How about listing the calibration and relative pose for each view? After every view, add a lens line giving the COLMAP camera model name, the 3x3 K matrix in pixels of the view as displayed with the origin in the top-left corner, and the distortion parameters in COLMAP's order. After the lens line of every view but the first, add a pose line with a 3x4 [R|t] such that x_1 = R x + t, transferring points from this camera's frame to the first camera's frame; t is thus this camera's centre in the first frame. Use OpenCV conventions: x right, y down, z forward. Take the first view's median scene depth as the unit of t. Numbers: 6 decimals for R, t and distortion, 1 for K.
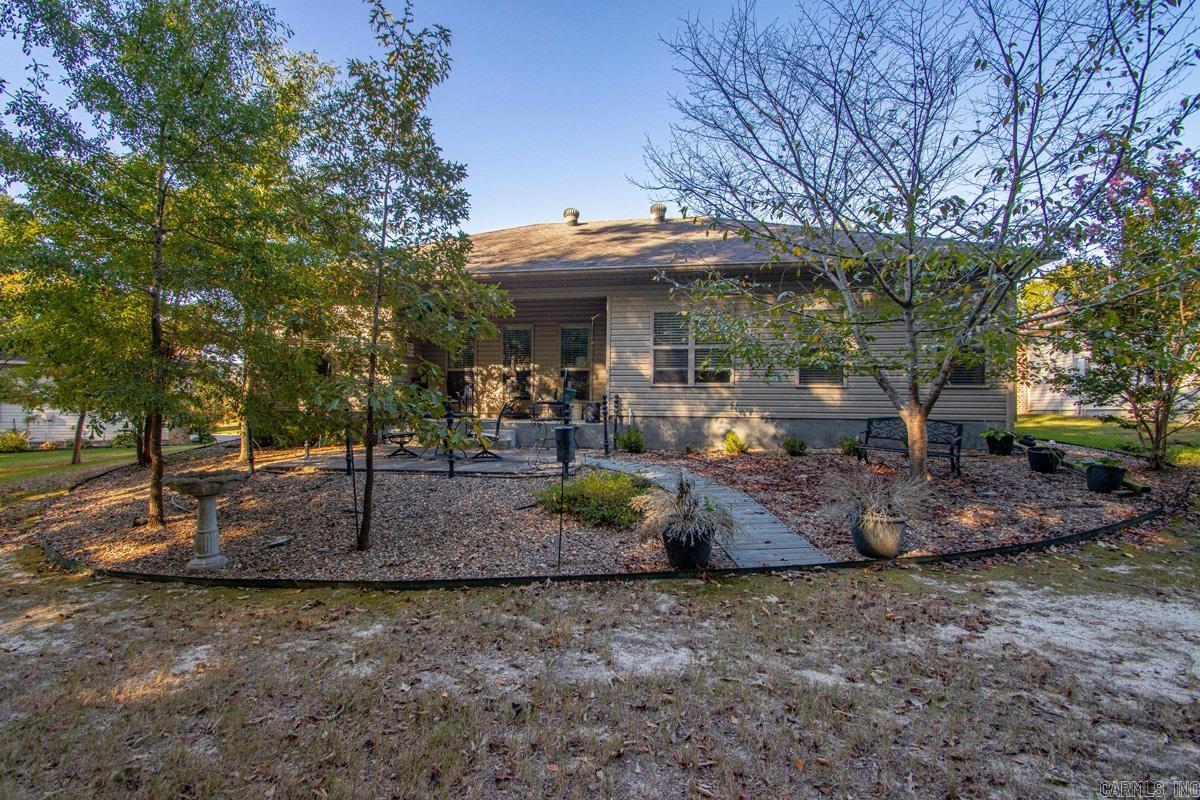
lens RADIAL K [[574.6, 0, 587.6], [0, 574.6, 399.9], [0, 0, 1]] dist [0.014036, -0.020286]
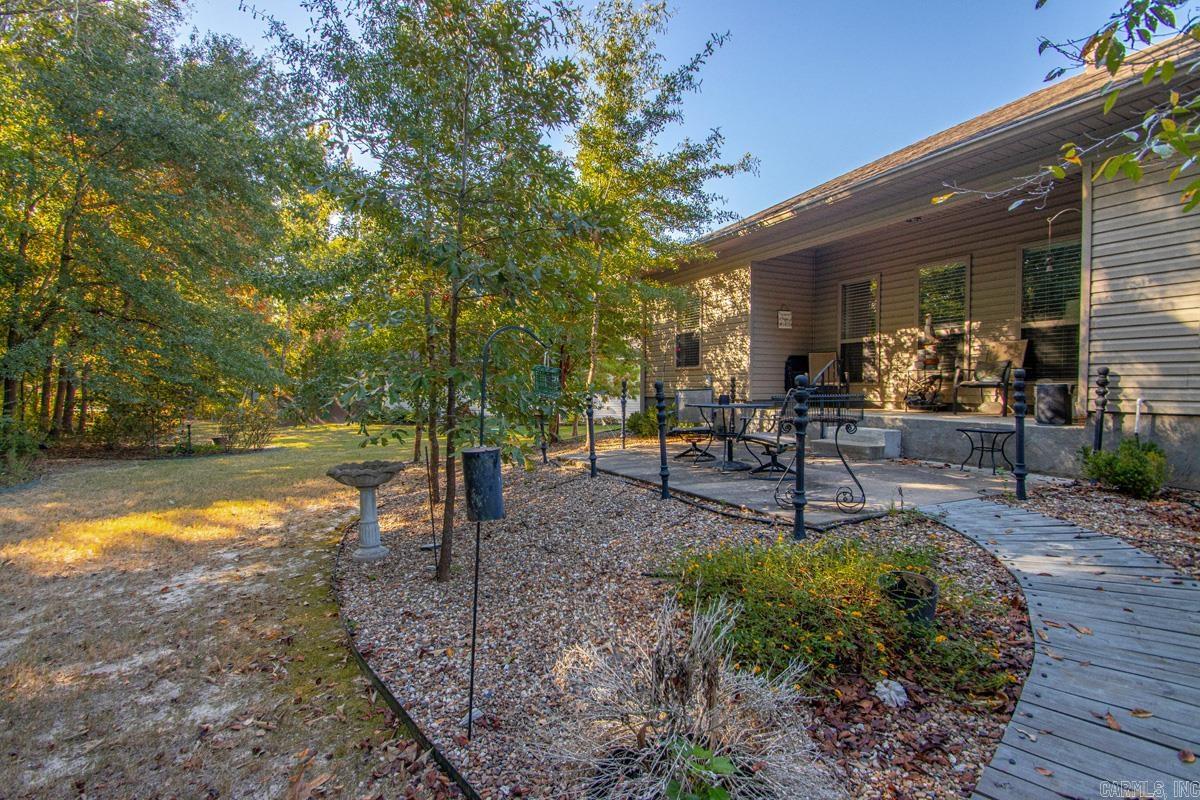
lens RADIAL K [[574.6, 0, 587.6], [0, 574.6, 399.9], [0, 0, 1]] dist [0.014036, -0.020286]
pose [[0.592898, 0.010275, -0.805212, 0.157196], [0.012180, 0.999690, 0.021724, 0.001471], [0.805185, -0.022688, 0.592589, 0.320432]]
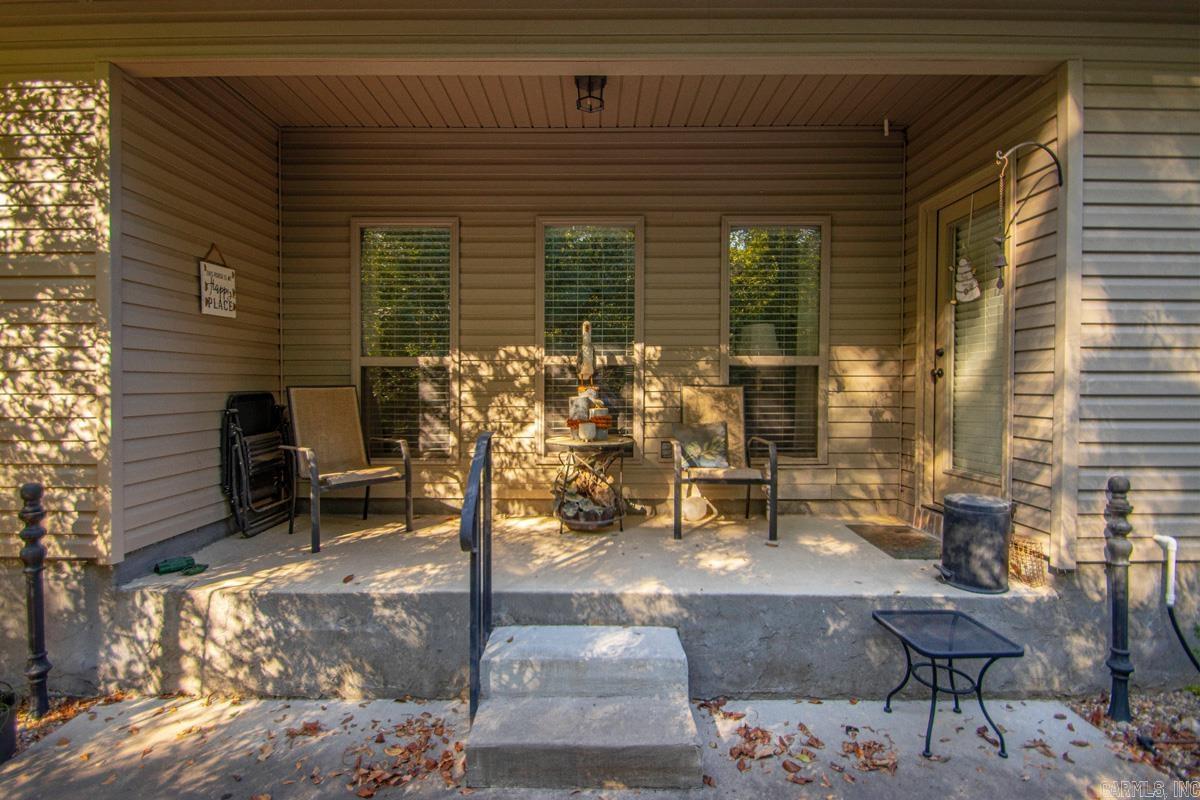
lens RADIAL K [[574.6, 0, 587.6], [0, 574.6, 399.9], [0, 0, 1]] dist [0.014036, -0.020286]
pose [[0.988048, -0.008026, 0.153935, -0.176058], [0.002485, 0.999343, 0.036152, -0.044298], [-0.154124, -0.035337, 0.987419, 0.696504]]
